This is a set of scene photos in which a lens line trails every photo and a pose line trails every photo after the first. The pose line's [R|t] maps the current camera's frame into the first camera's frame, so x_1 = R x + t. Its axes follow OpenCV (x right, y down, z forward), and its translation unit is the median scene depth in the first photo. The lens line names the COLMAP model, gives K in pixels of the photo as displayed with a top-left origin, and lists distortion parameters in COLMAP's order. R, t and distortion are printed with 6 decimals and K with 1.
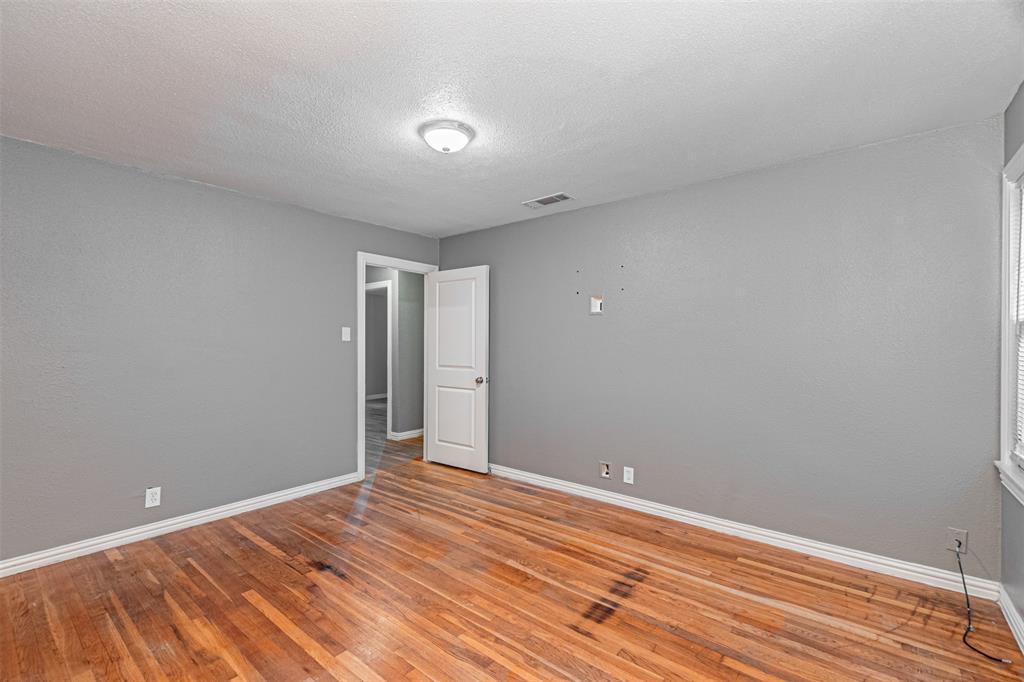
lens RADIAL K [[441.7, 0, 511.8], [0, 441.7, 343.3], [0, 0, 1]] dist [0.006765, -0.002198]
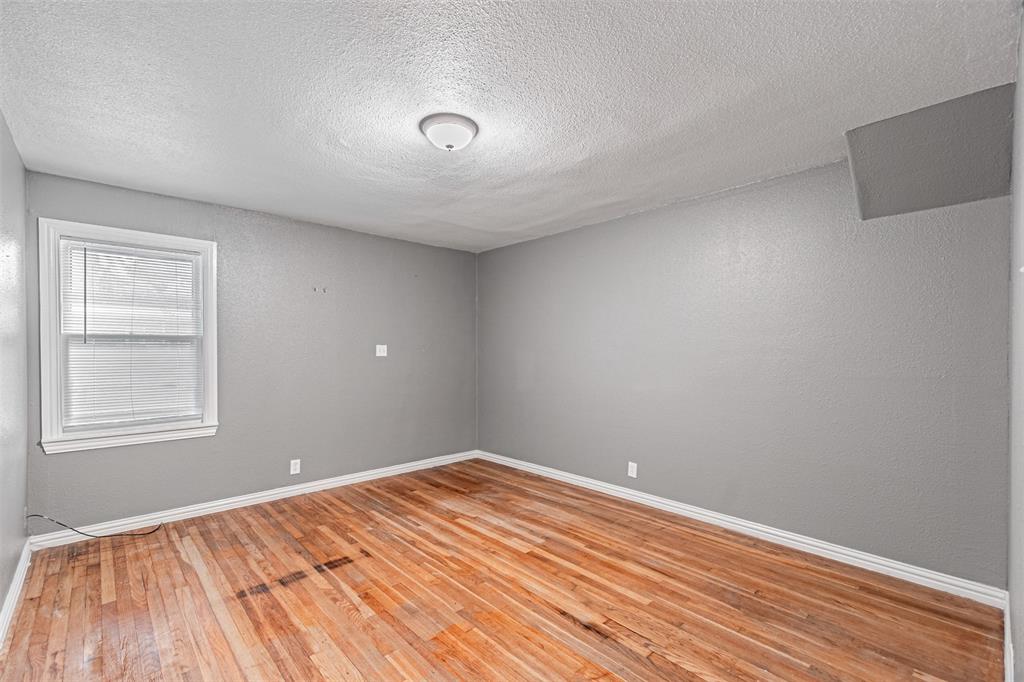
lens RADIAL K [[441.7, 0, 513.7], [0, 441.7, 349.6], [0, 0, 1]] dist [0.006765, -0.002198]
pose [[-0.990848, -0.000696, 0.134979, -0.441960], [-0.000770, 1.000000, -0.000502, 0.001056], [-0.134978, -0.000602, -0.990848, 2.058087]]
